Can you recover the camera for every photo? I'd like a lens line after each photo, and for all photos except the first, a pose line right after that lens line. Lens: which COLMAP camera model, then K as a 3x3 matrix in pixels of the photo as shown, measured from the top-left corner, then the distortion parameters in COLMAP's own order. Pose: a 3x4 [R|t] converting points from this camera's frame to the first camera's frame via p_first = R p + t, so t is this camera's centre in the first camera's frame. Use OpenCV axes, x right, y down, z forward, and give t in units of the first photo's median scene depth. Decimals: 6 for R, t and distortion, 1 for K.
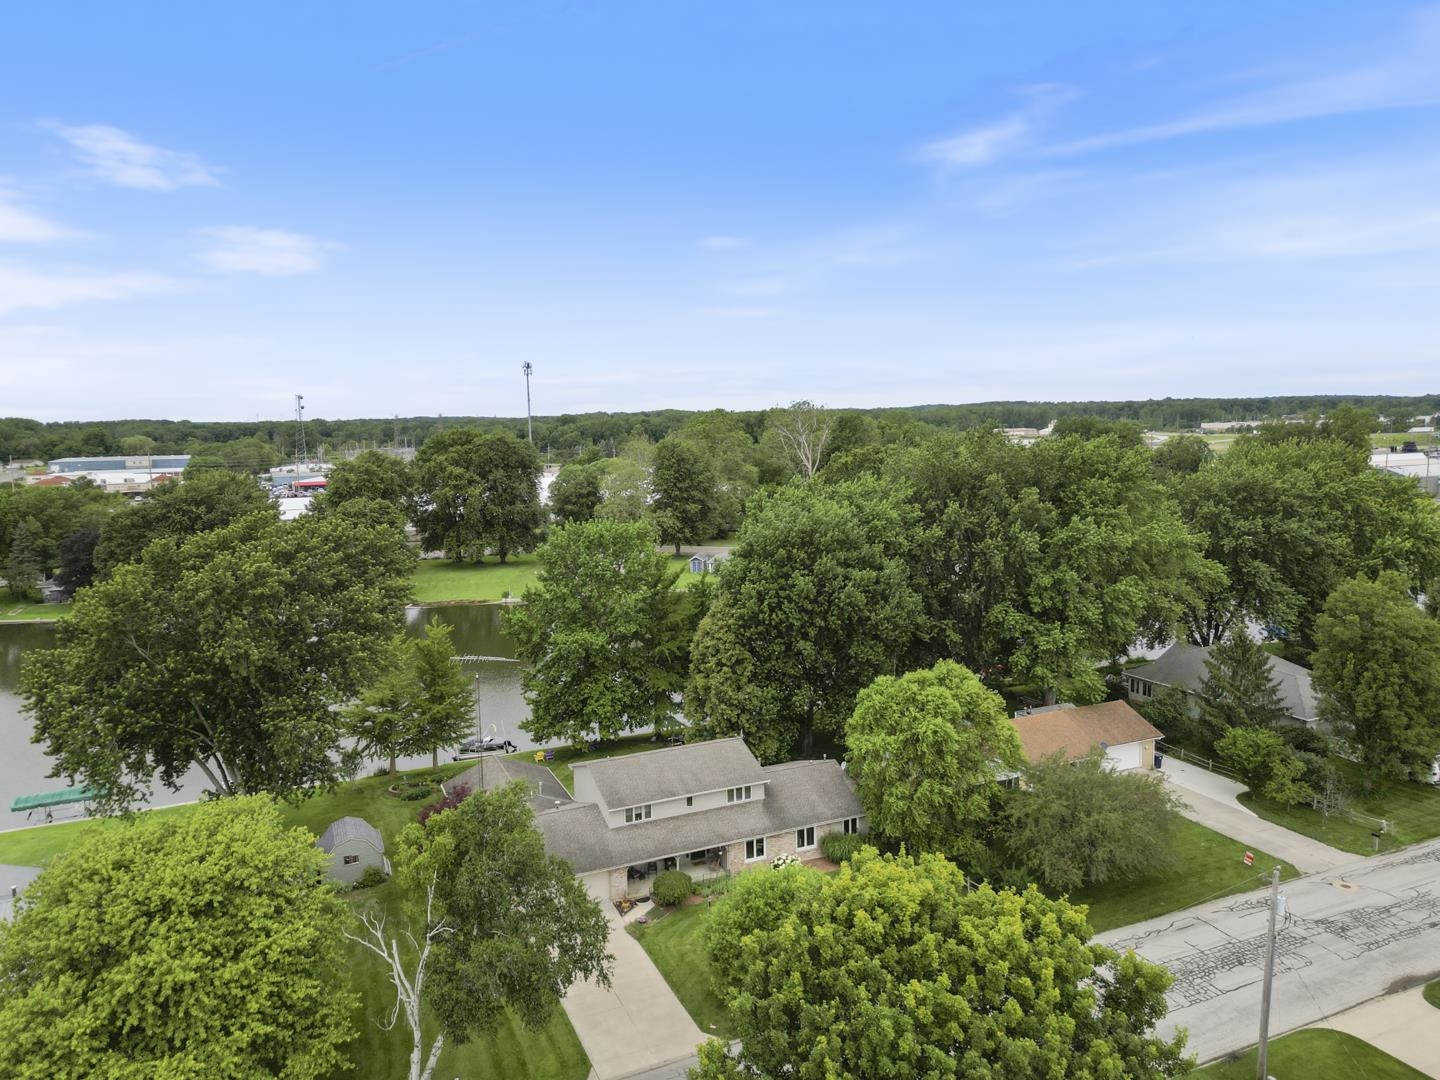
lens RADIAL K [[1002.0, 0, 722.8], [0, 1002.0, 542.2], [0, 0, 1]] dist [0.080075, -0.067737]
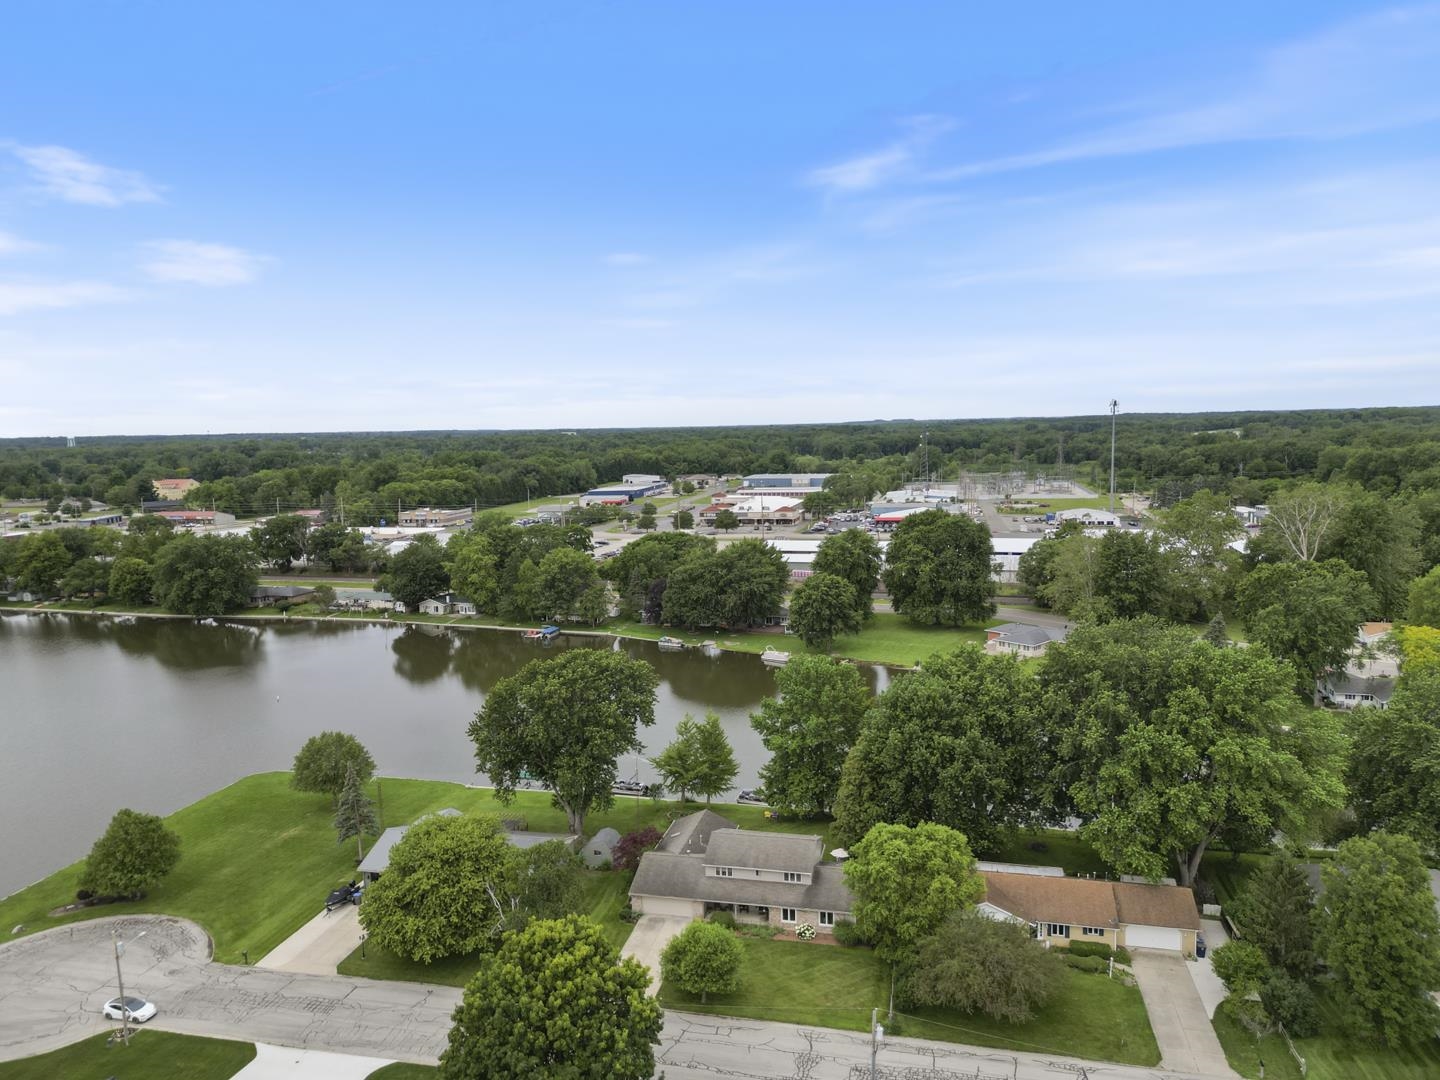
lens RADIAL K [[1002.0, 0, 722.8], [0, 1002.0, 542.2], [0, 0, 1]] dist [0.080075, -0.067737]
pose [[0.797592, 0.073214, -0.598738, 0.809735], [-0.069822, 0.997140, 0.028921, -0.290353], [0.599143, 0.018738, 0.800423, -0.291037]]
